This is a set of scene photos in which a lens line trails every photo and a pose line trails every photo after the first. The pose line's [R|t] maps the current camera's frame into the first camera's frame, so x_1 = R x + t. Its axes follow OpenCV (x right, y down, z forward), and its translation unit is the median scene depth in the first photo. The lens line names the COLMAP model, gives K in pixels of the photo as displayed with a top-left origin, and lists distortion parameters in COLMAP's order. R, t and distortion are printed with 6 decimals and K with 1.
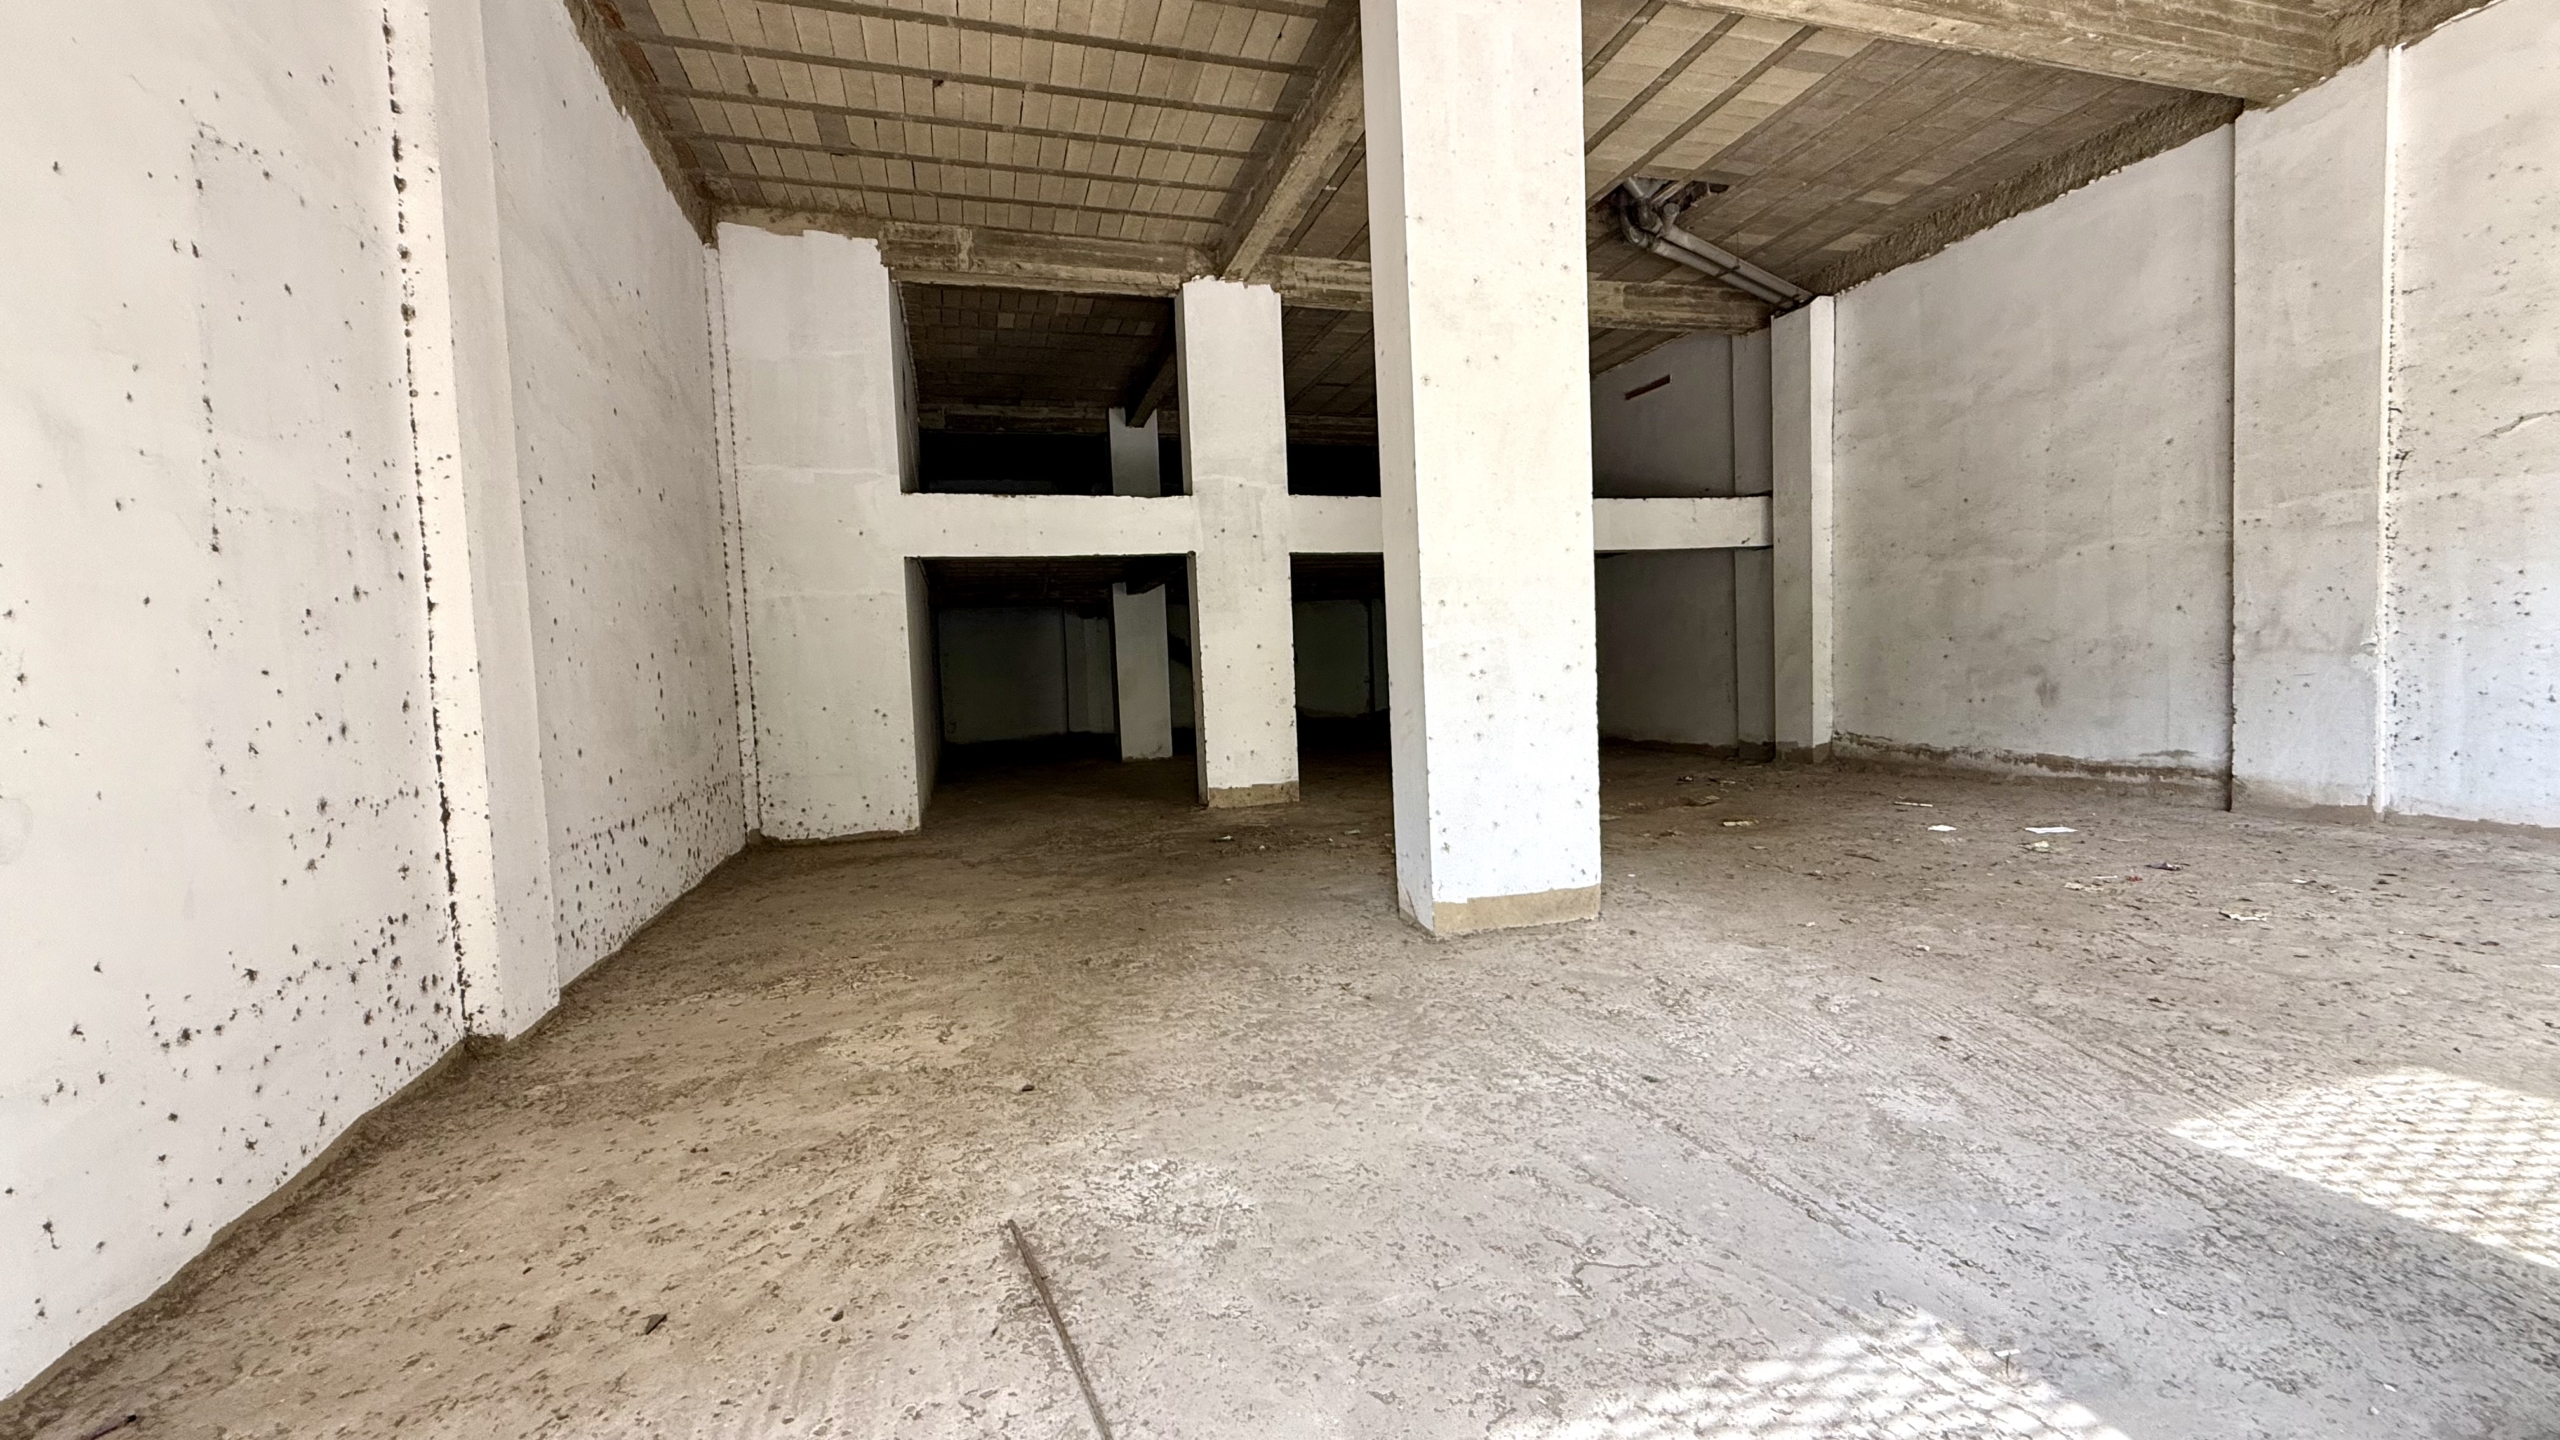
lens RADIAL K [[1013.9, 0, 1272.7], [0, 1013.9, 714.3], [0, 0, 1]] dist [0.000907, 0.000112]
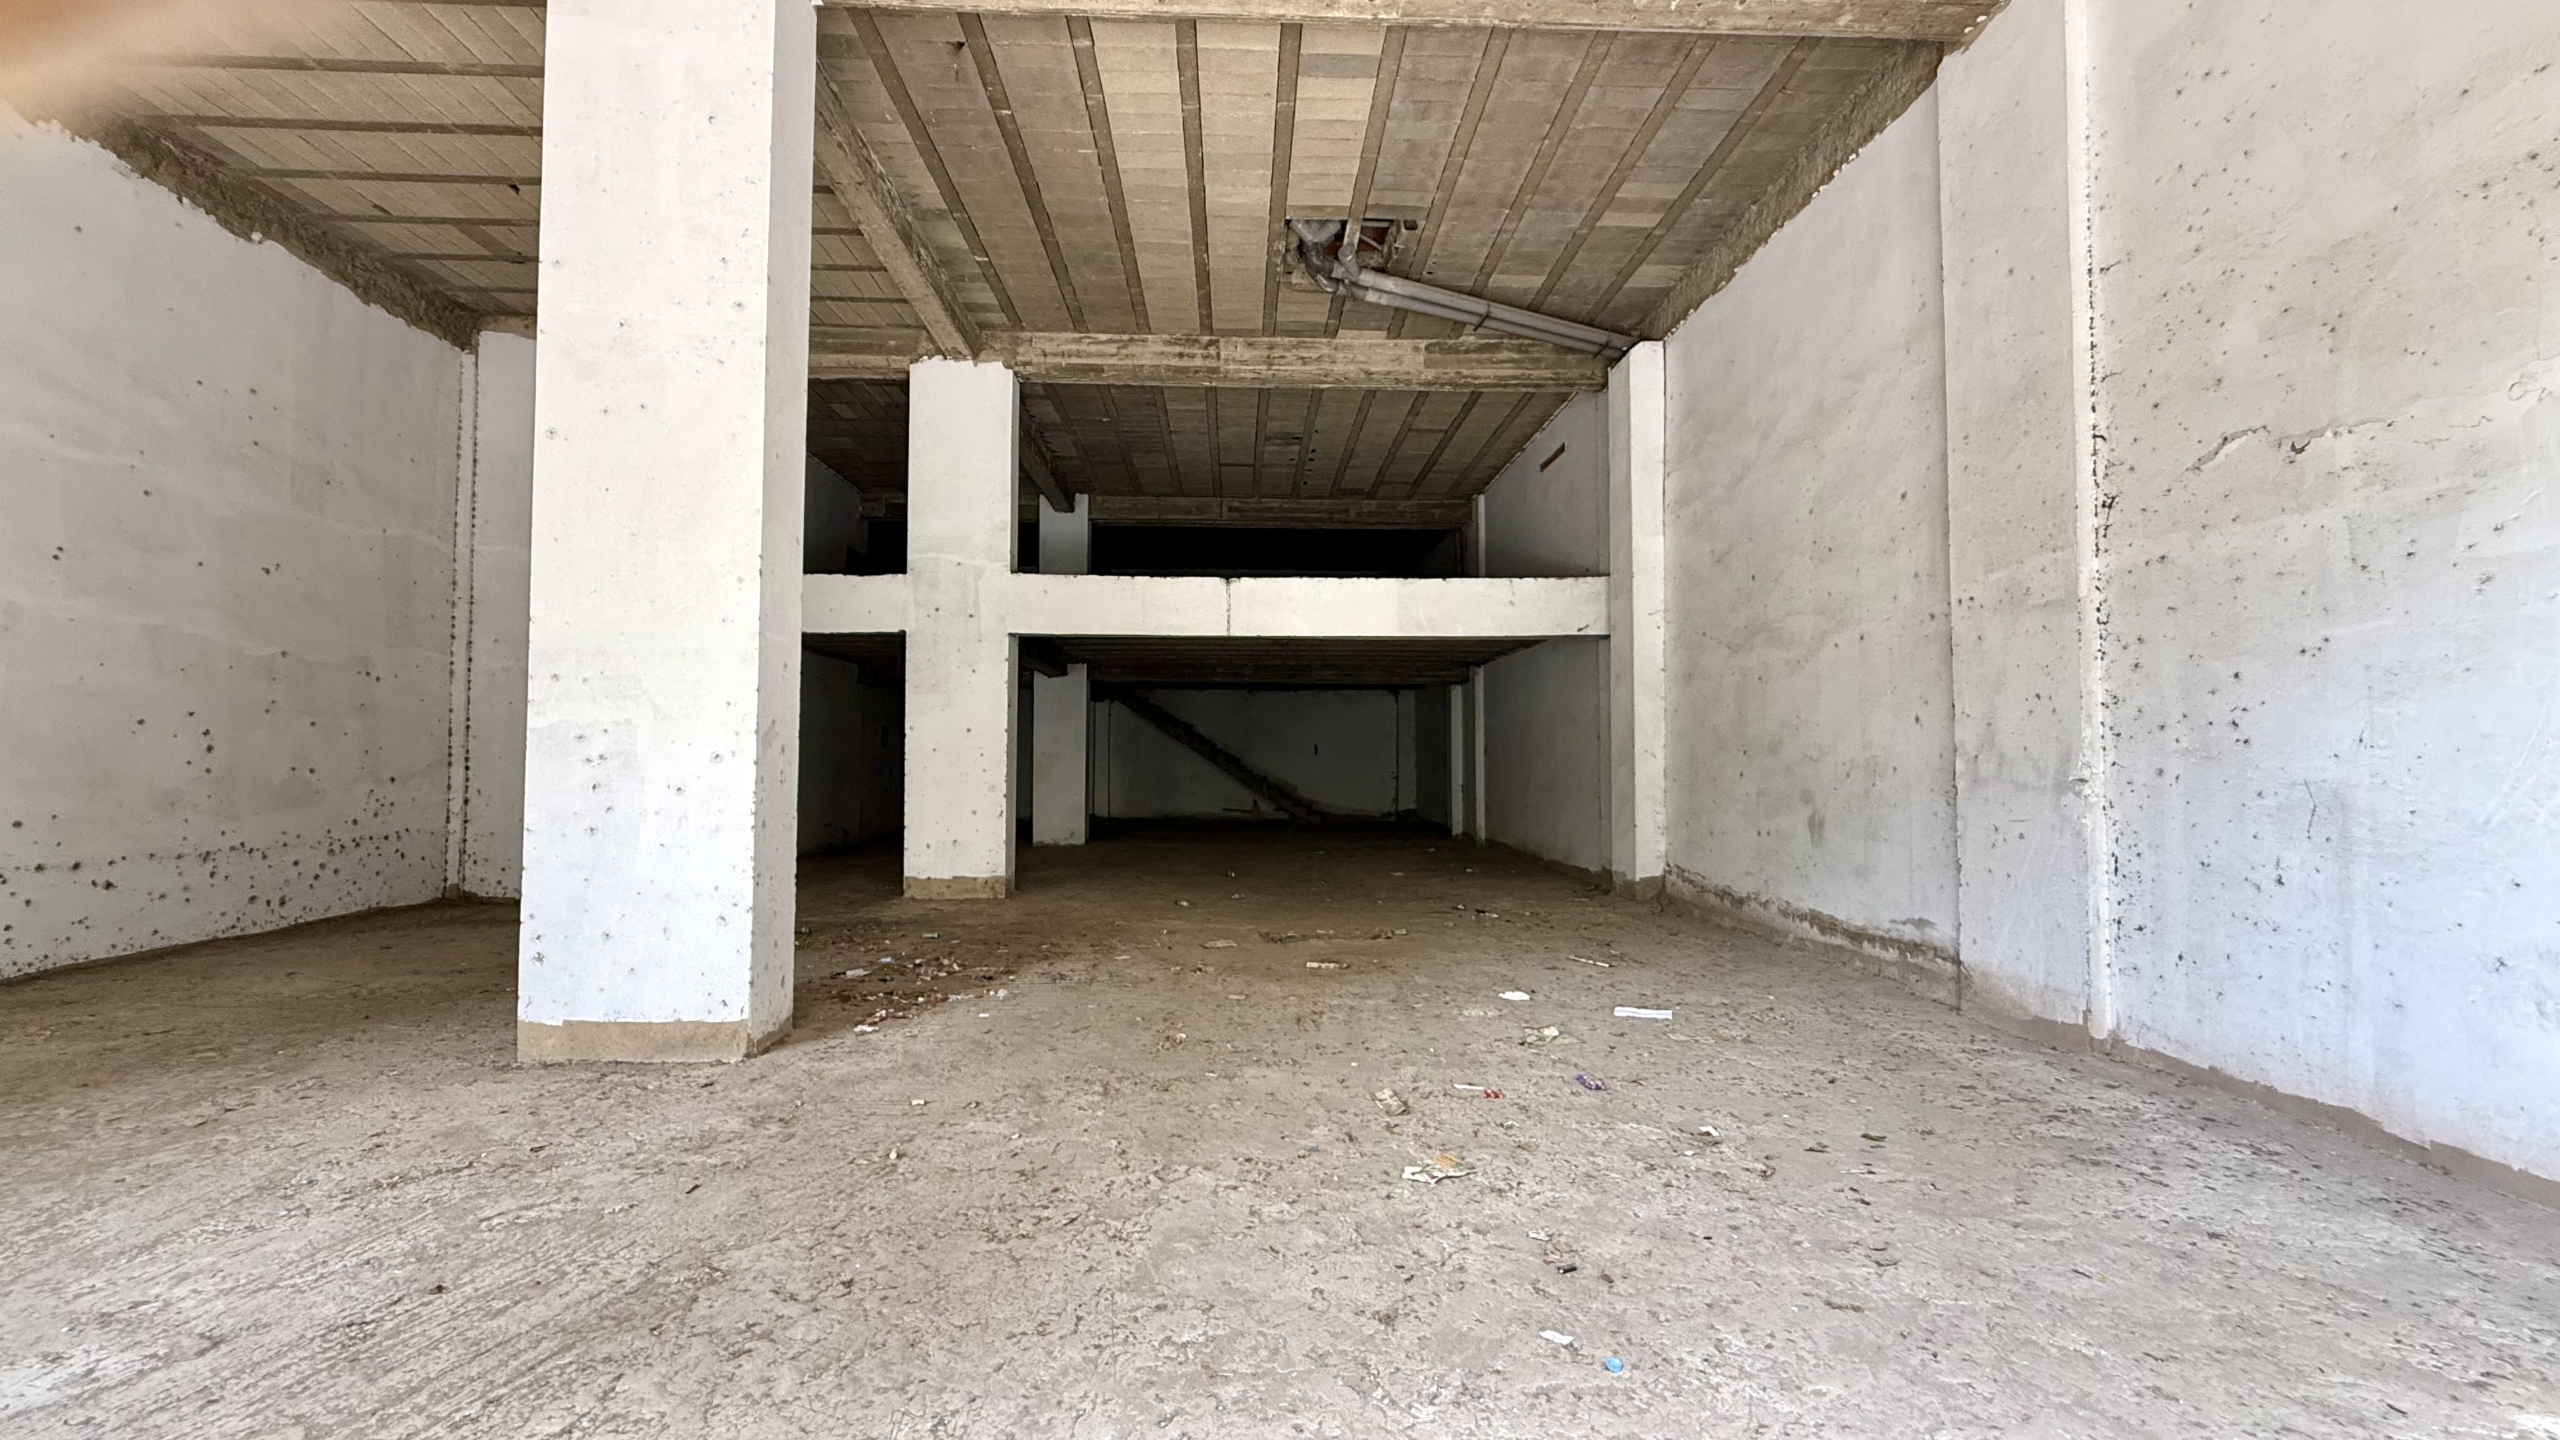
lens RADIAL K [[1013.9, 0, 1272.7], [0, 1013.9, 714.3], [0, 0, 1]] dist [0.000907, 0.000112]
pose [[0.968137, 0.032222, -0.248339, 0.610177], [-0.054039, 0.995204, -0.081539, -0.024043], [0.244521, 0.092361, 0.965235, 0.183839]]
